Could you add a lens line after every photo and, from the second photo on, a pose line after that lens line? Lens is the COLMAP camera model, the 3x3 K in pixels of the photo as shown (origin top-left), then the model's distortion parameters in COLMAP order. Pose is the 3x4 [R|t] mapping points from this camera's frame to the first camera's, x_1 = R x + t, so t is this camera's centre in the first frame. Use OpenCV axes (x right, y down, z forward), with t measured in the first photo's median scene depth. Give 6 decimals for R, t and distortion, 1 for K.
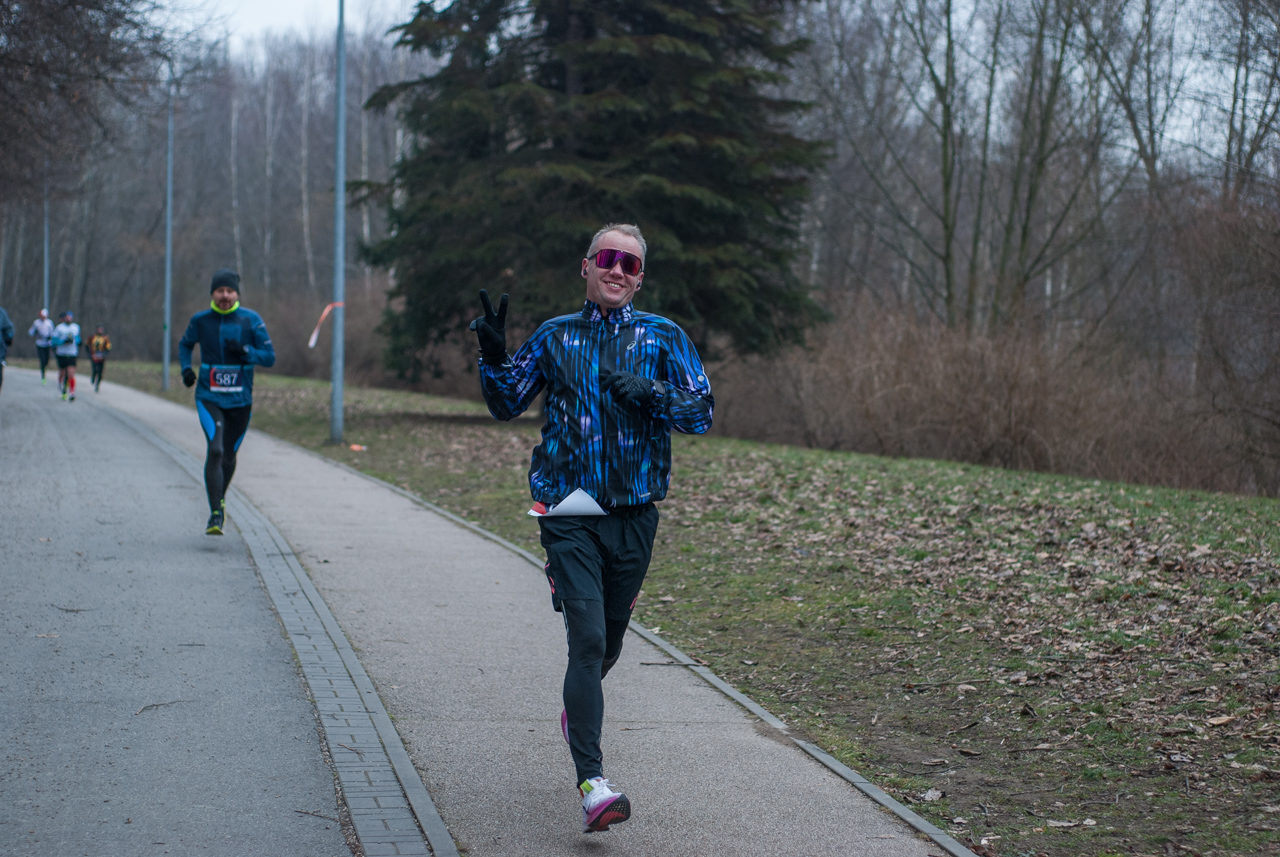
lens RADIAL K [[2809.4, 0, 638.3], [0, 2809.4, 430.9], [0, 0, 1]] dist [-0.009344, 0.000000]
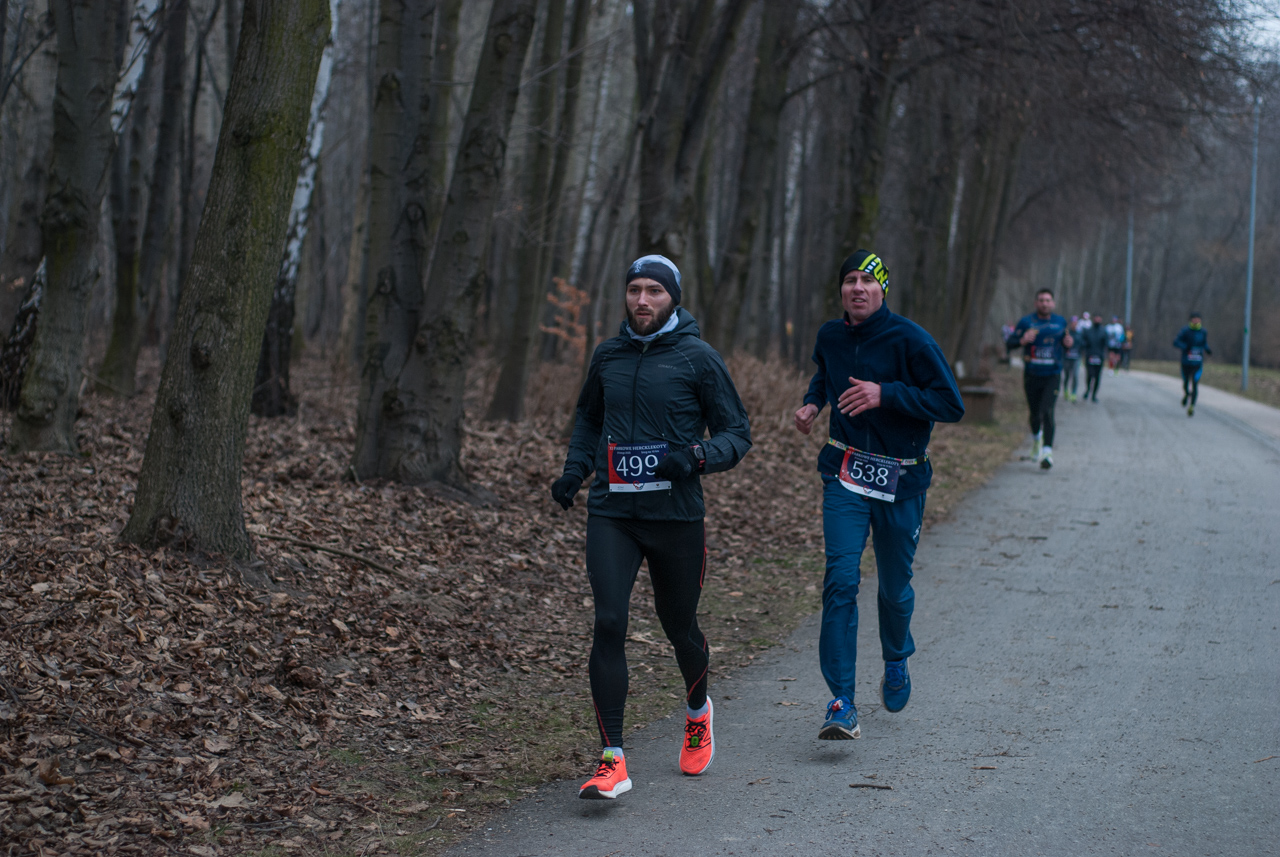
lens RADIAL K [[2809.4, 0, 640.6], [0, 2809.4, 434.0], [0, 0, 1]] dist [-0.009344, 0.000000]
pose [[0.930734, 0.027344, -0.364672, 0.009347], [-0.027283, 0.999614, 0.005320, 0.003226], [0.364677, 0.004998, 0.931121, -0.088760]]
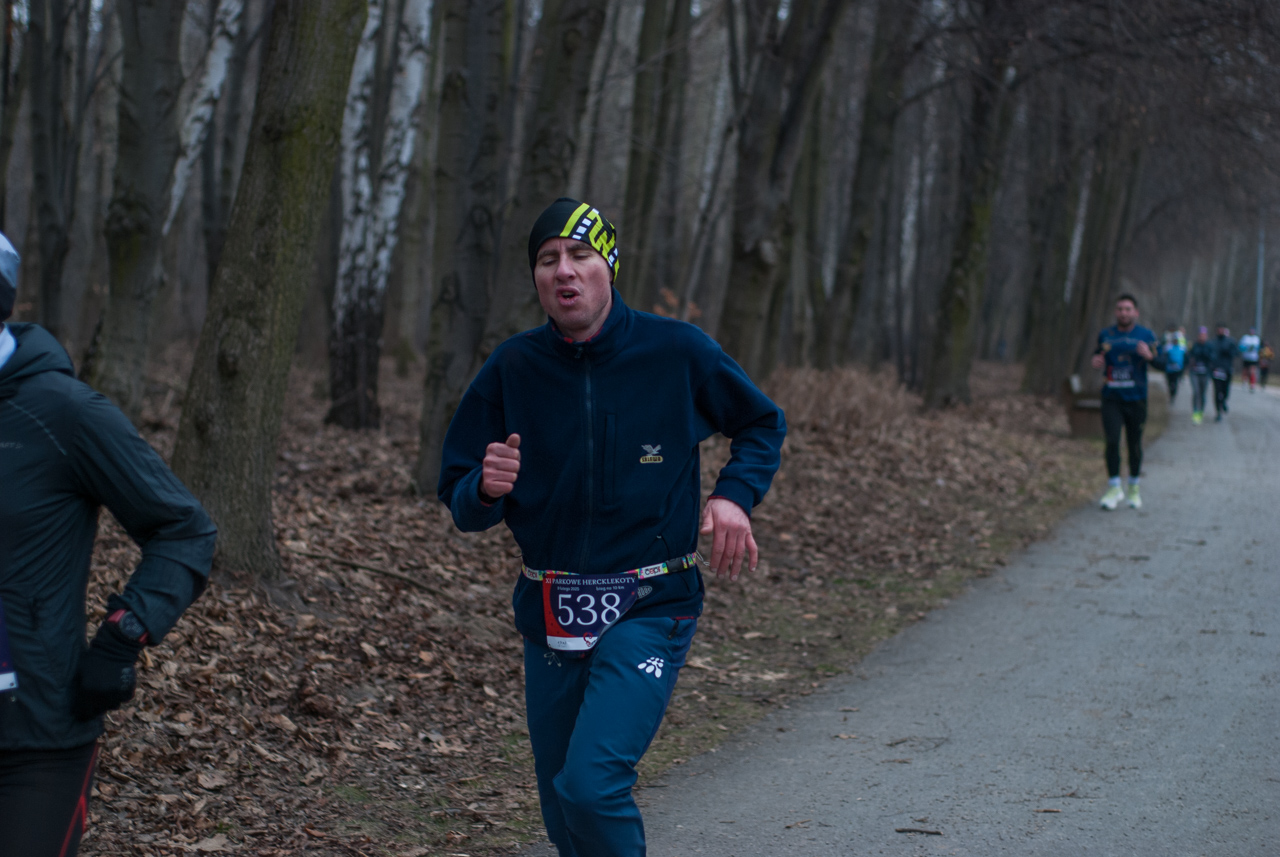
lens RADIAL K [[2809.4, 0, 632.2], [0, 2809.4, 434.0], [0, 0, 1]] dist [-0.009344, 0.000000]
pose [[0.911682, 0.027235, -0.409993, 0.009612], [-0.029278, 0.999570, 0.001294, 0.003281], [0.409852, 0.010824, 0.912088, -0.077165]]
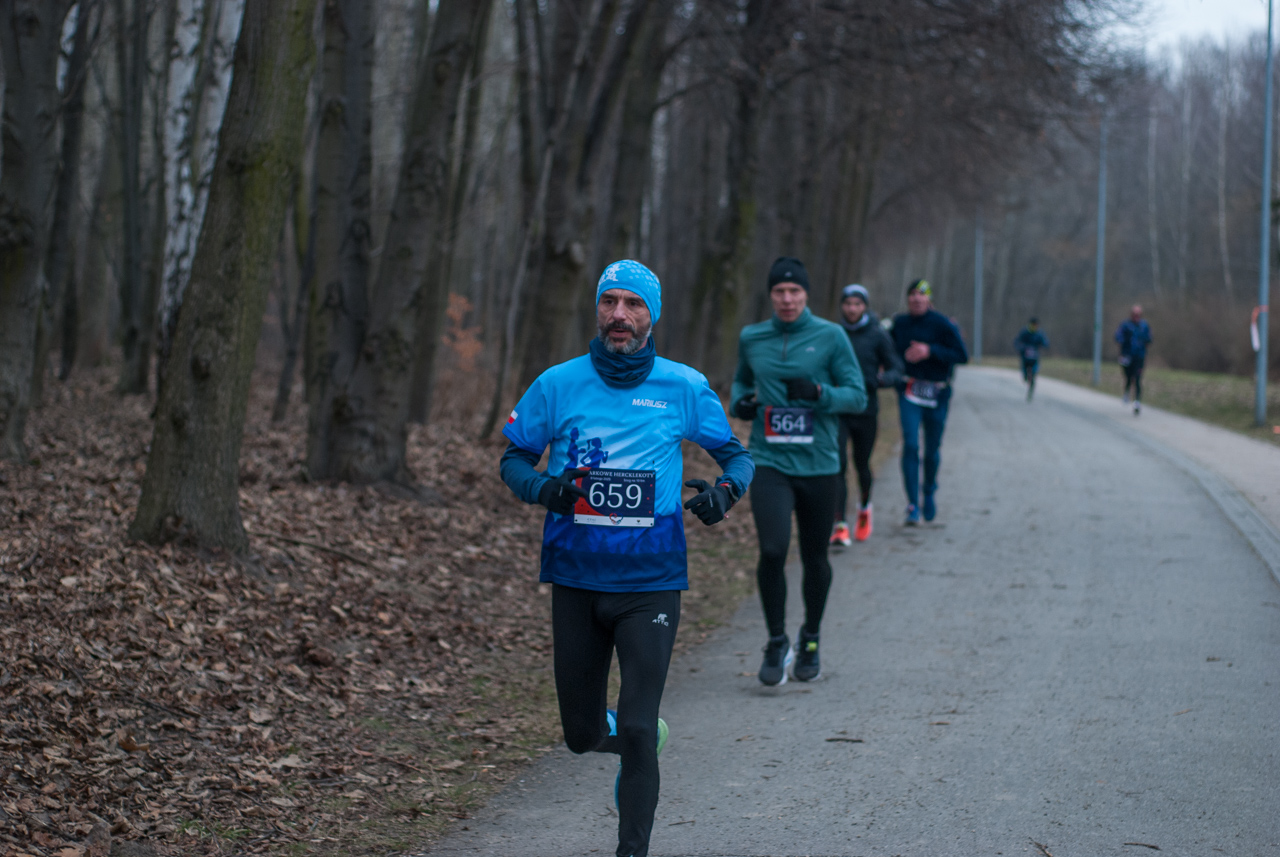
lens RADIAL K [[2809.4, 0, 642.5], [0, 2809.4, 427.6], [0, 0, 1]] dist [-0.009344, 0.000000]
pose [[0.949682, 0.011011, -0.313022, 0.007948], [-0.011277, 0.999936, 0.000960, 0.003610], [0.313013, 0.002619, 0.949745, -0.106962]]
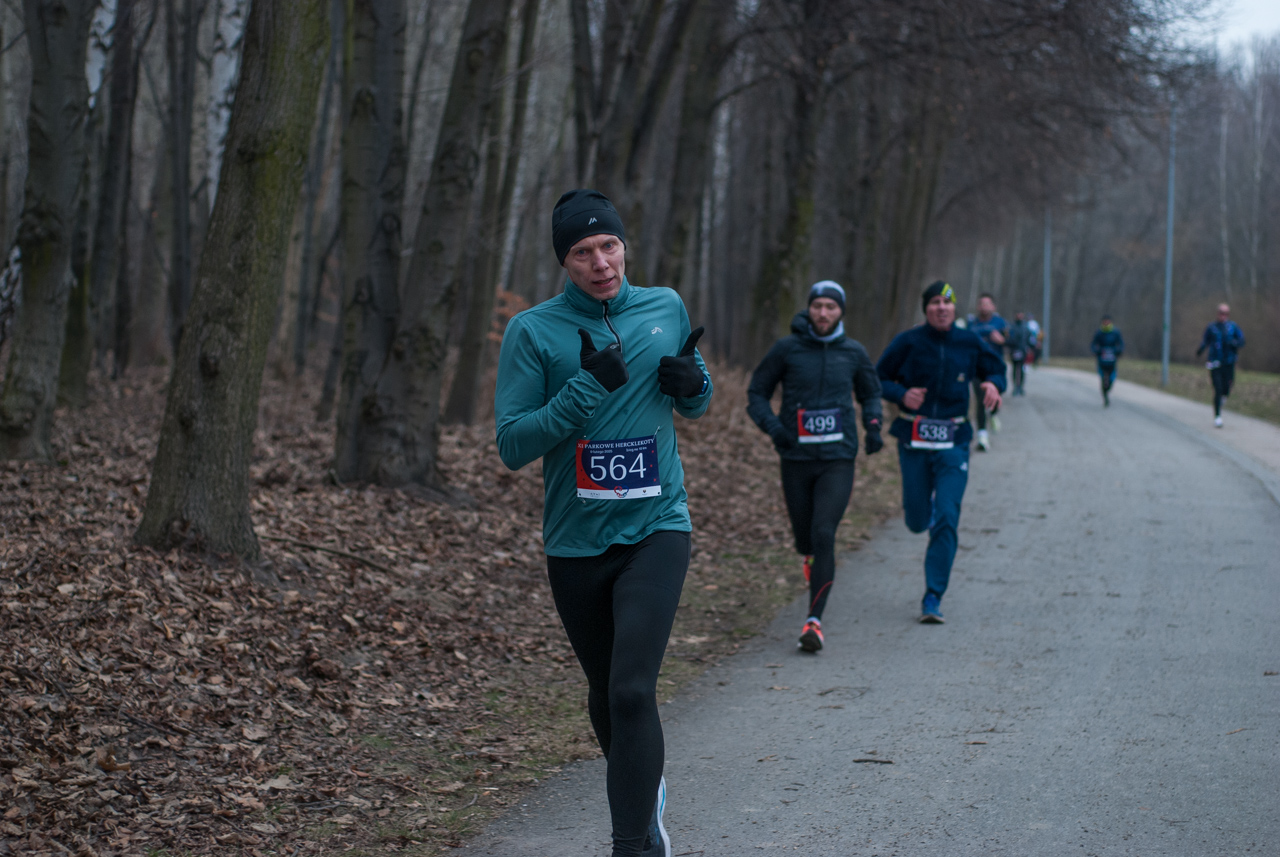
lens RADIAL K [[2809.4, 0, 641.7], [0, 2809.4, 423.7], [0, 0, 1]] dist [-0.009344, 0.000000]
pose [[0.941527, 0.012351, -0.336711, 0.007826], [-0.013187, 0.999913, -0.000194, 0.003530], [0.336679, 0.004623, 0.941608, -0.098002]]
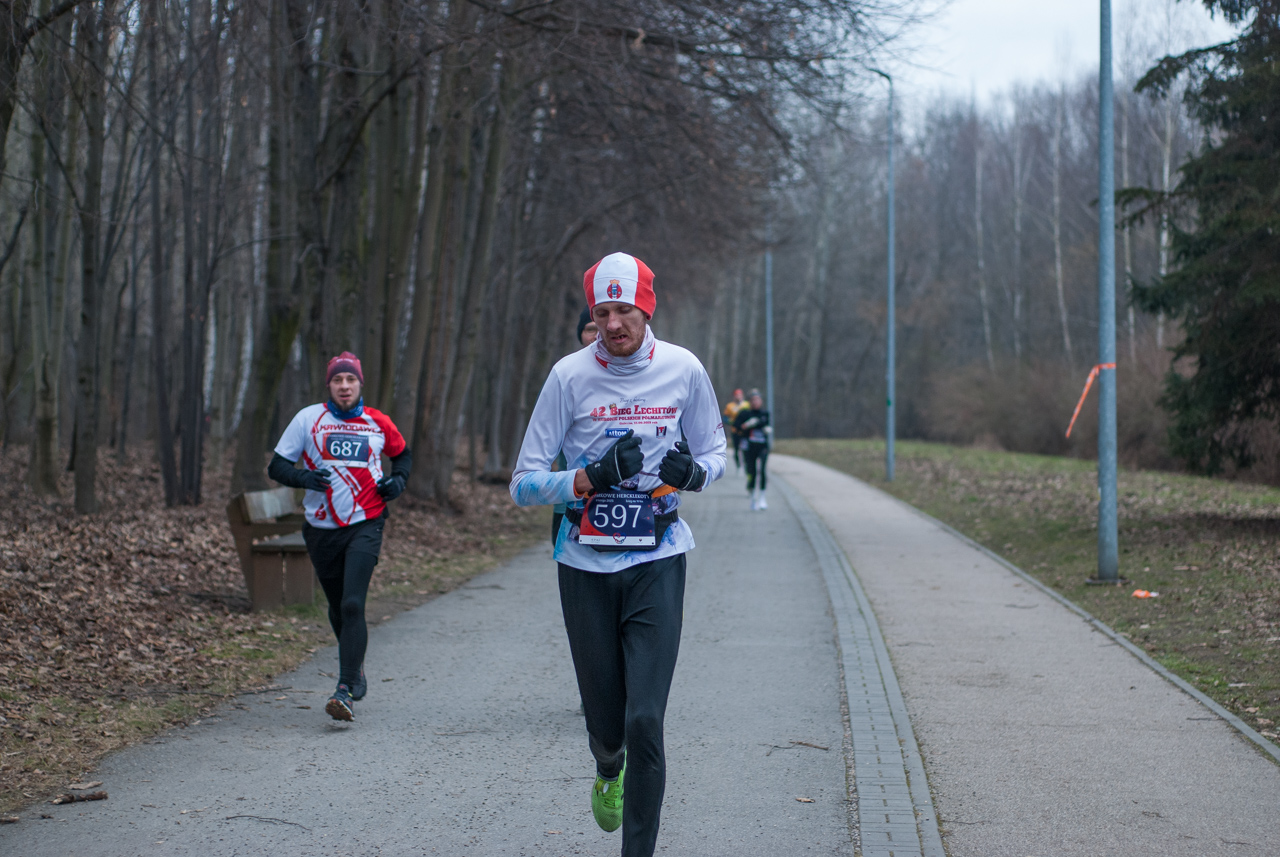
lens RADIAL K [[2825.8, 0, 641.4], [0, 2825.8, 429.9], [0, 0, 1]] dist [-0.058945, 0.000000]
pose [[0.964553, -0.019920, -0.263135, -0.022934], [0.013221, 0.999542, -0.027207, -0.008114], [0.263557, 0.022764, 0.964375, 0.199661]]
